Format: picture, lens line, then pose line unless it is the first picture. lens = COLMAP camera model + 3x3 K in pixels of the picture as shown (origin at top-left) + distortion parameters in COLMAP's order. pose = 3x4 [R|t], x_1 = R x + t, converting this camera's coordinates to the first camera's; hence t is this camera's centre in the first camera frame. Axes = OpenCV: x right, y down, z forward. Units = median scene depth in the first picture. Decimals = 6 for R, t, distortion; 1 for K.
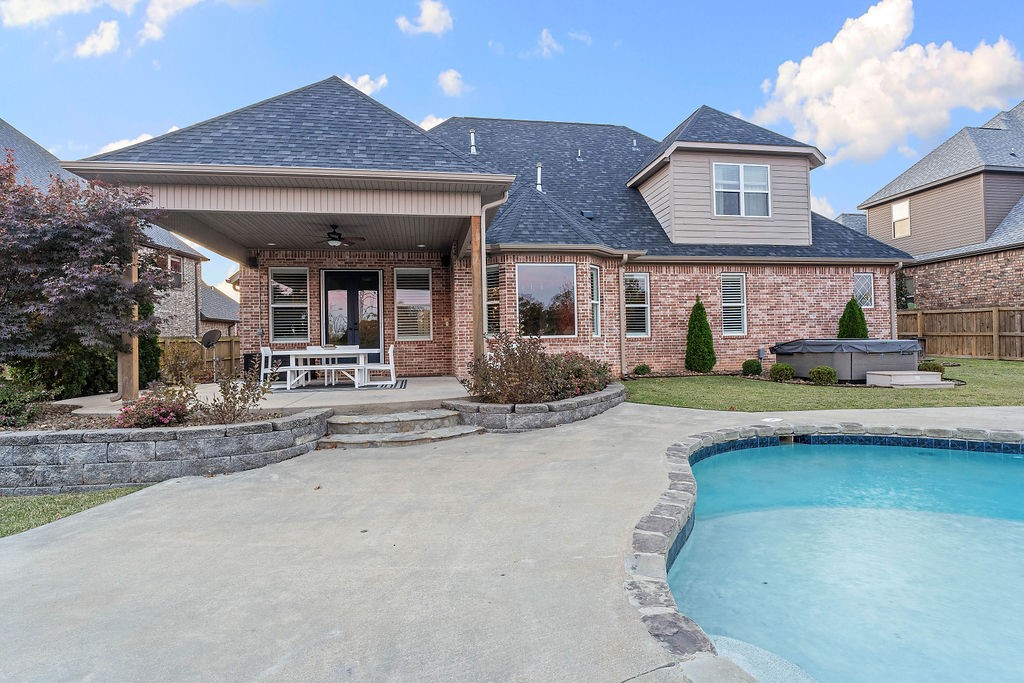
lens RADIAL K [[517.2, 0, 512.0], [0, 517.2, 341.5], [0, 0, 1]] dist [-0.000157, 0.000220]
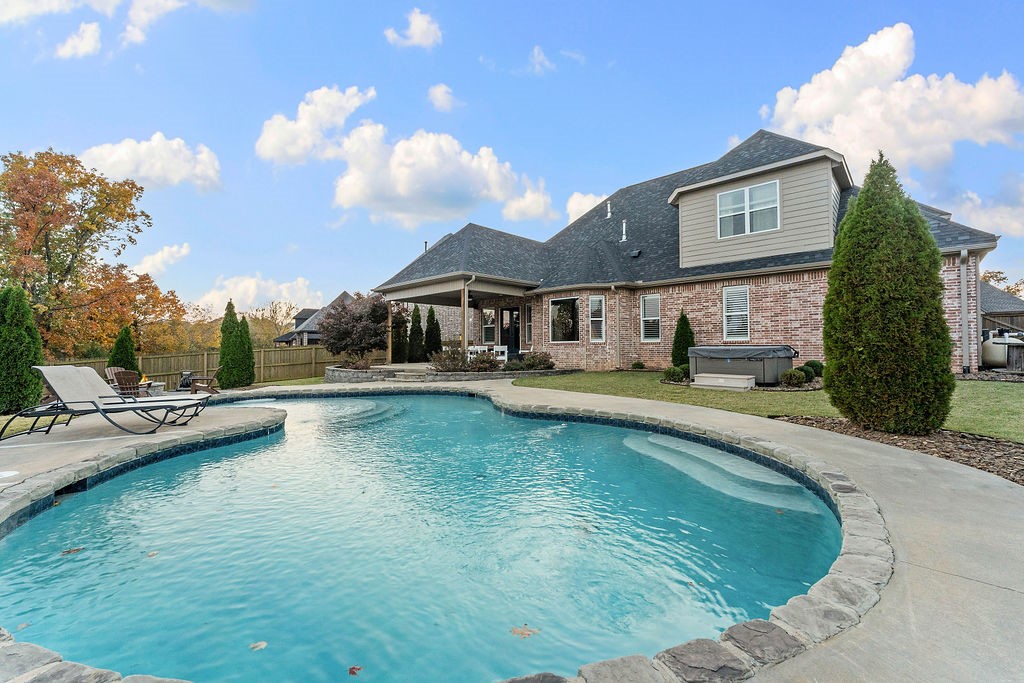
lens RADIAL K [[426.0, 0, 512.0], [0, 426.0, 341.5], [0, 0, 1]] dist [-0.003128, -0.000005]
pose [[0.605301, 0.004376, -0.795985, 0.875608], [0.002905, 0.999966, 0.007706, -0.018100], [0.795991, -0.006977, 0.605268, 0.035203]]
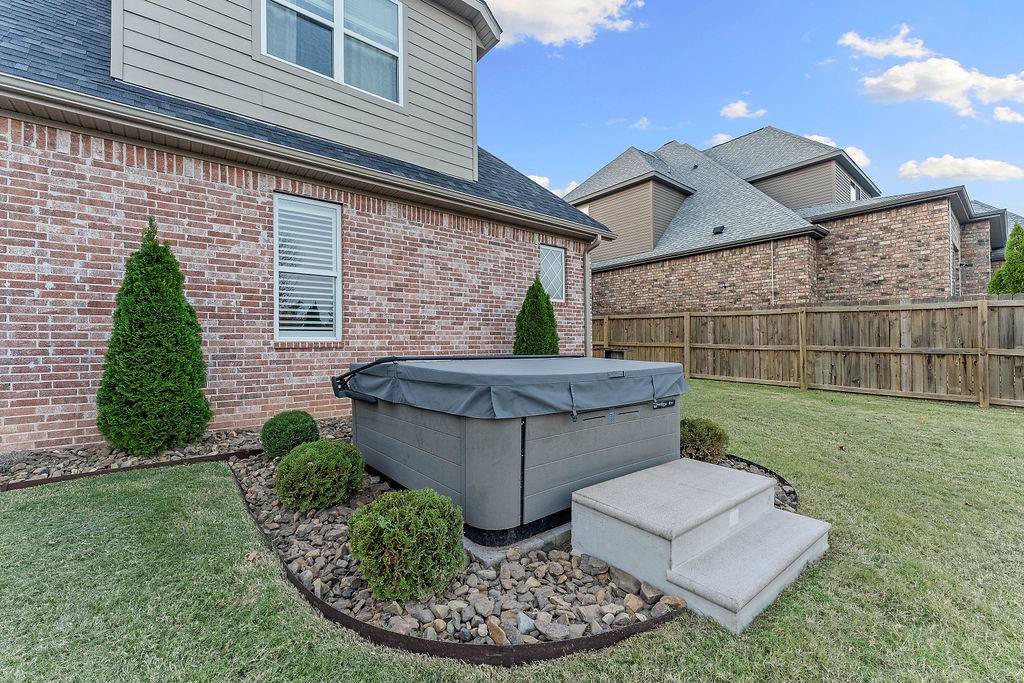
lens RADIAL K [[422.6, 0, 512.2], [0, 422.6, 339.0], [0, 0, 1]] dist [-0.002203, -0.000486]
pose [[0.869253, 0.020902, 0.493925, 0.401297], [-0.015099, 0.999762, -0.015736, -0.010702], [-0.494136, 0.006221, 0.869362, 0.601800]]
